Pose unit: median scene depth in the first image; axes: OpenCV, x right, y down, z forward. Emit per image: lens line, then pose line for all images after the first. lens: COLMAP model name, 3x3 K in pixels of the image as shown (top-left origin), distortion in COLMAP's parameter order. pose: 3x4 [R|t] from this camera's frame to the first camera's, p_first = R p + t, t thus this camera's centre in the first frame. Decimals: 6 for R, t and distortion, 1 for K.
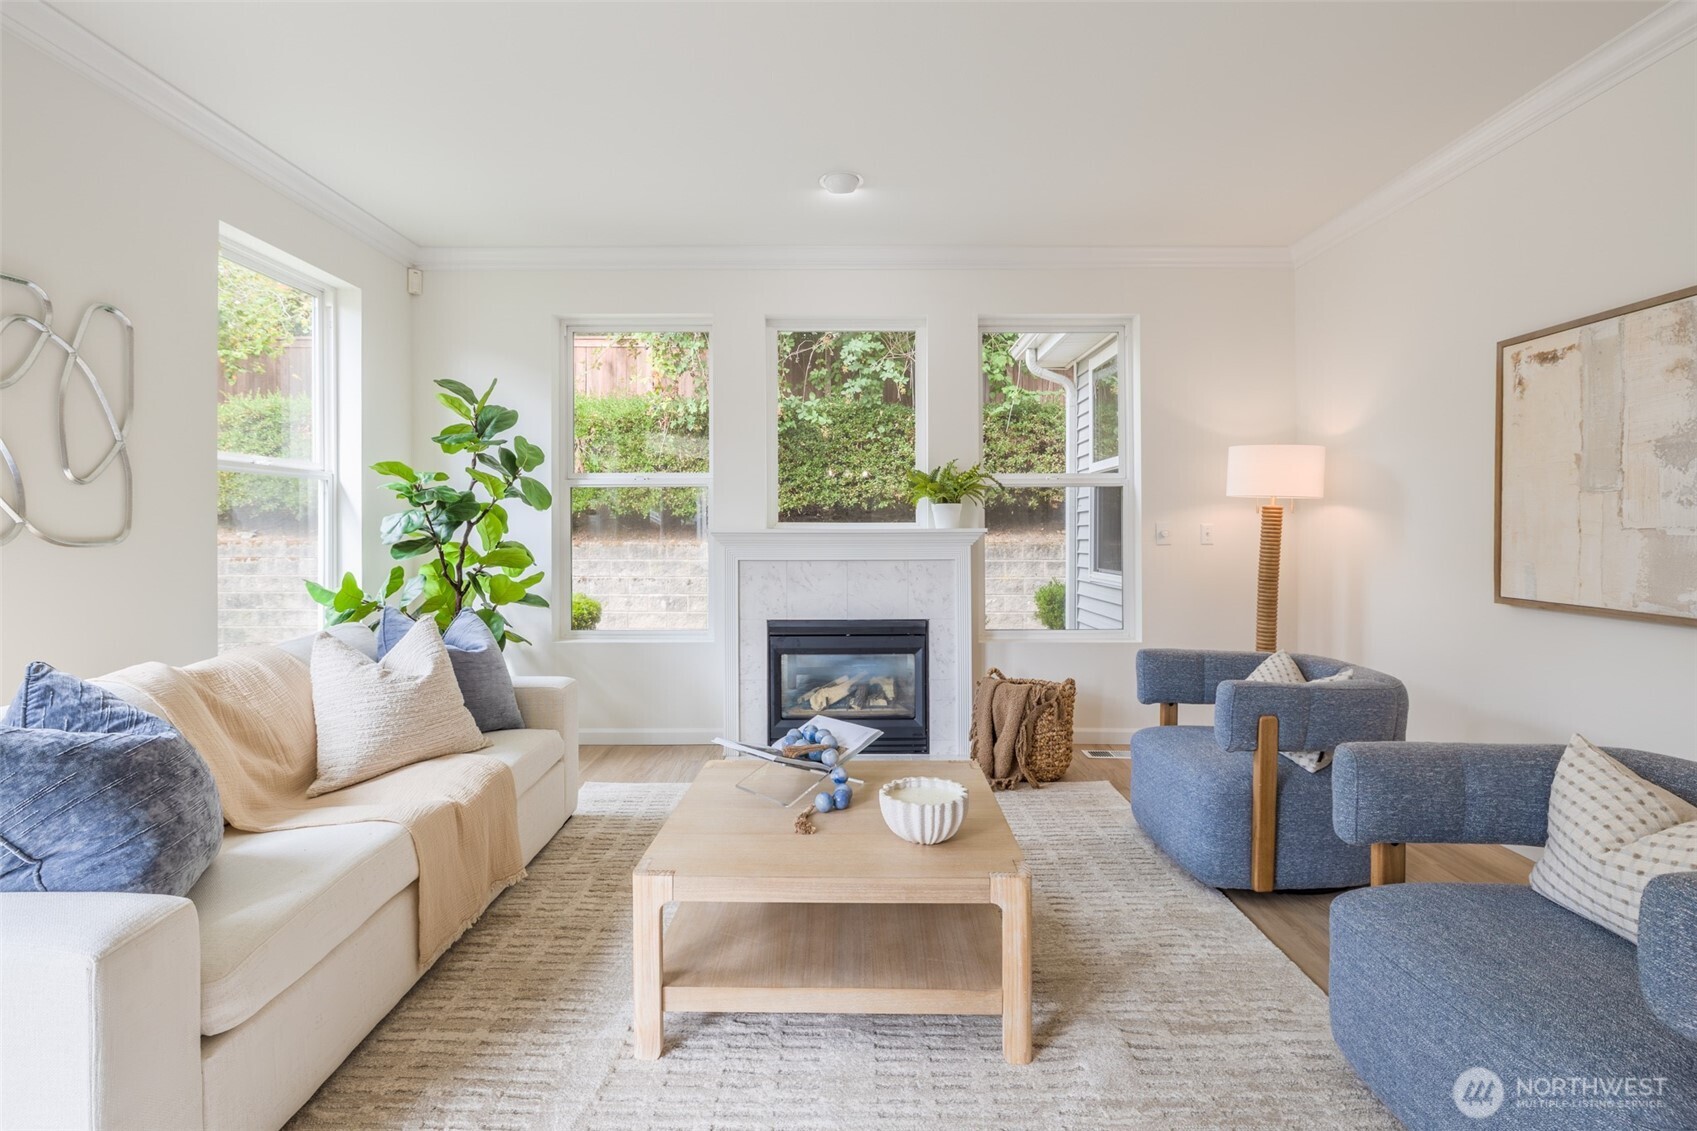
lens RADIAL K [[809.5, 0, 851.4], [0, 809.5, 530.7], [0, 0, 1]] dist [-0.004186, 0.000189]
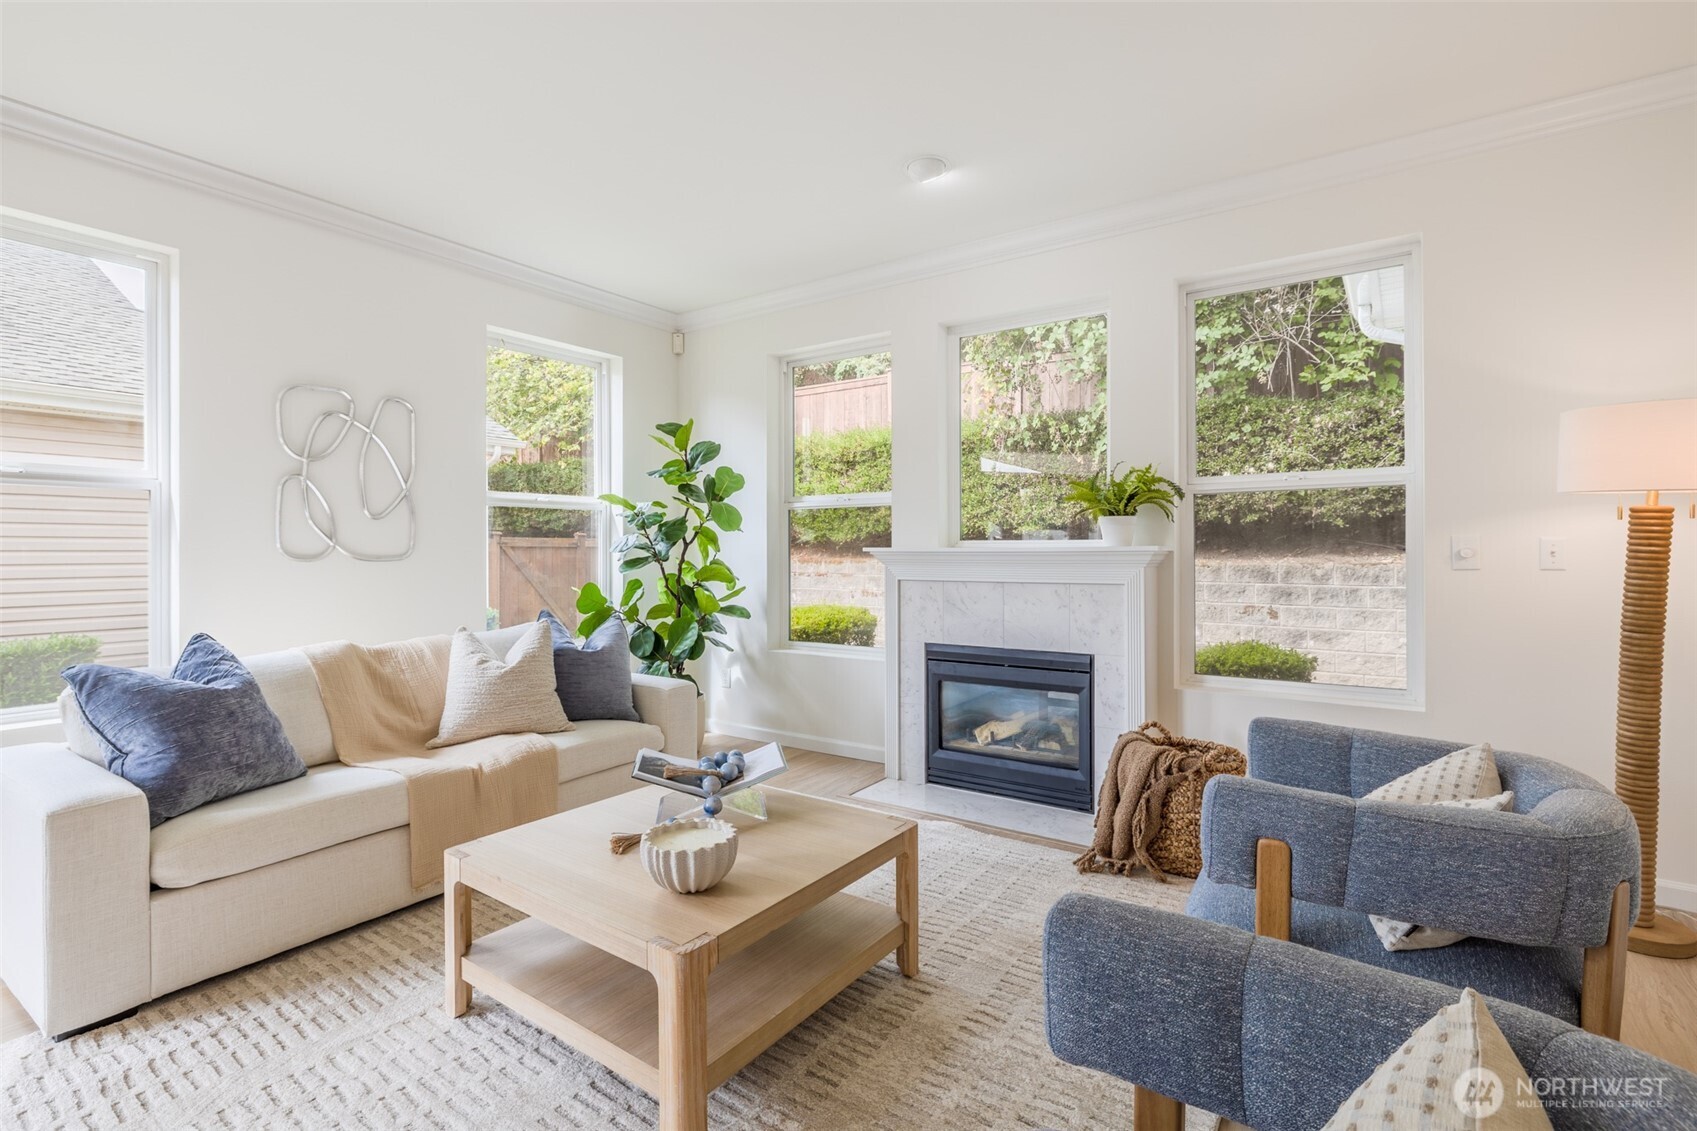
lens RADIAL K [[791.8, 0, 816.1], [0, 791.8, 551.6], [0, 0, 1]] dist [-0.010655, -0.000219]
pose [[0.816256, -0.000005, -0.577691, 0.342664], [0.001844, 0.999995, 0.002596, -0.000089], [0.577688, -0.003184, 0.816252, 0.169050]]
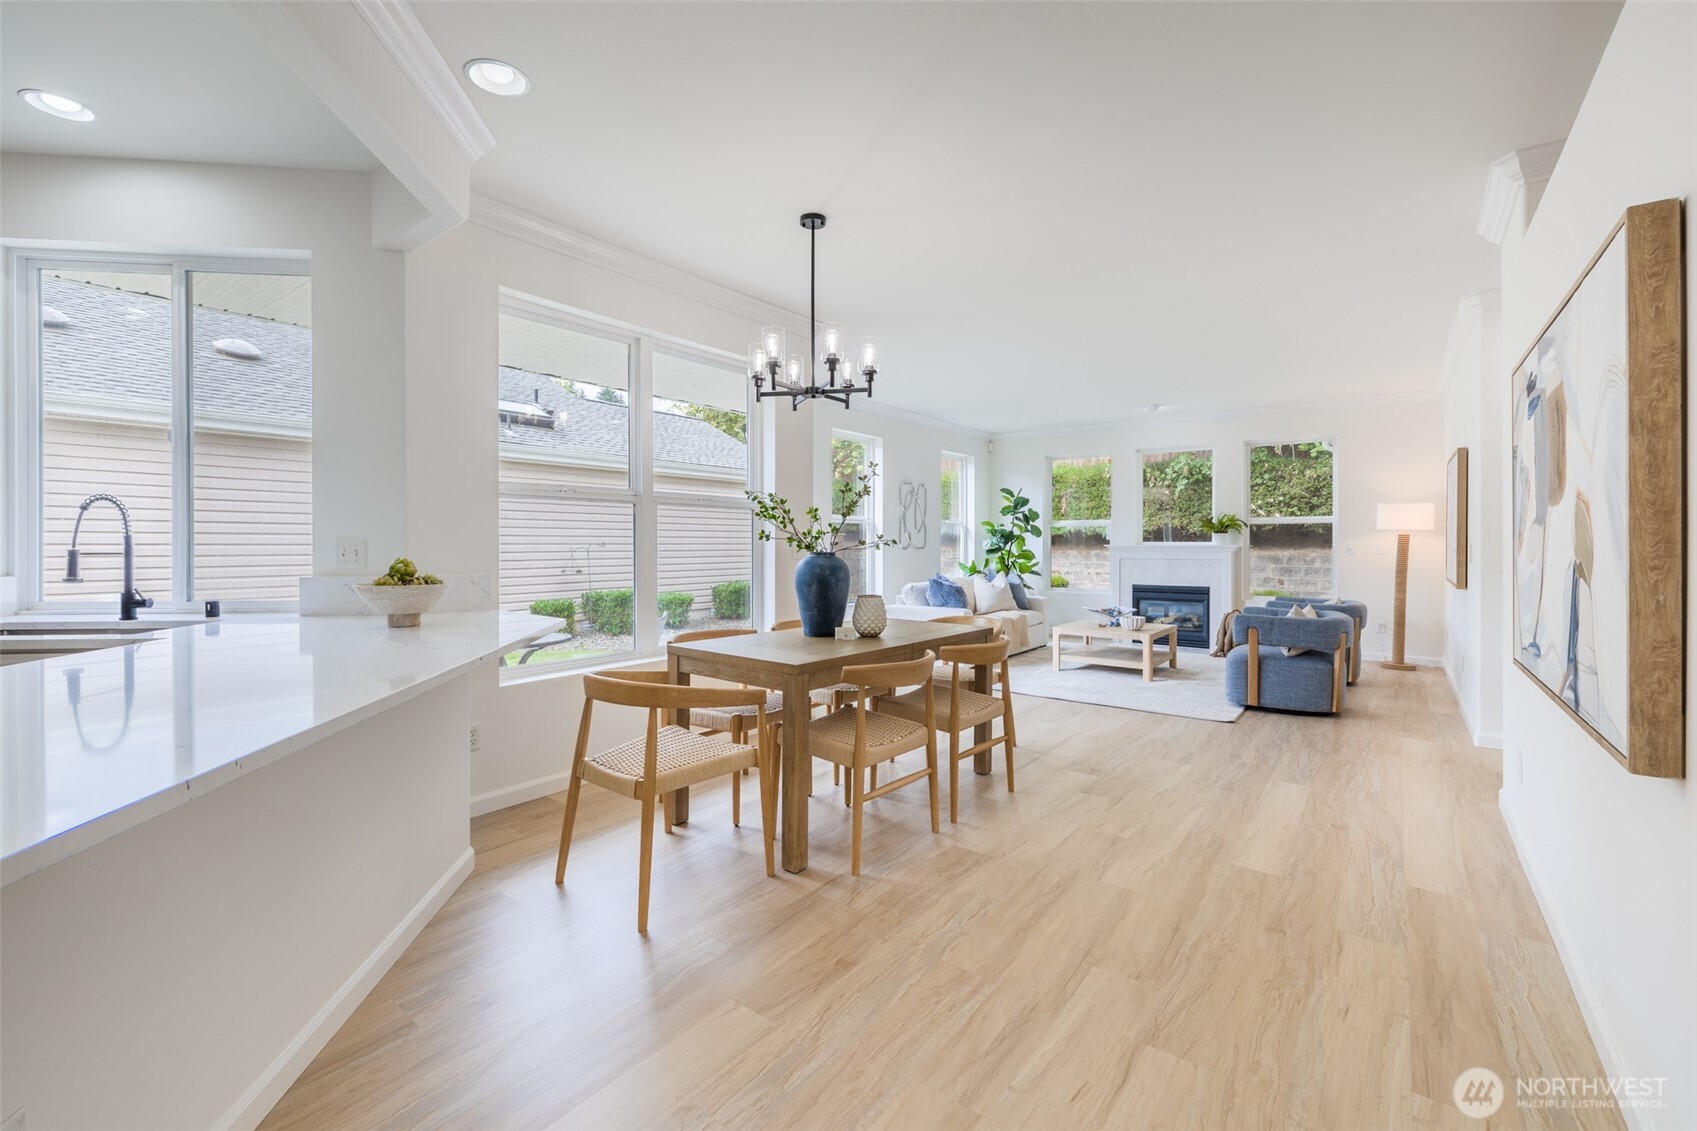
lens RADIAL K [[681.7, 0, 846.4], [0, 681.7, 548.6], [0, 0, 1]] dist [0.000238, 0.000032]
pose [[0.791488, 0.006548, -0.611150, 0.451792], [-0.001369, 0.999959, 0.008942, -0.007969], [0.611183, -0.006241, 0.791465, -1.069791]]
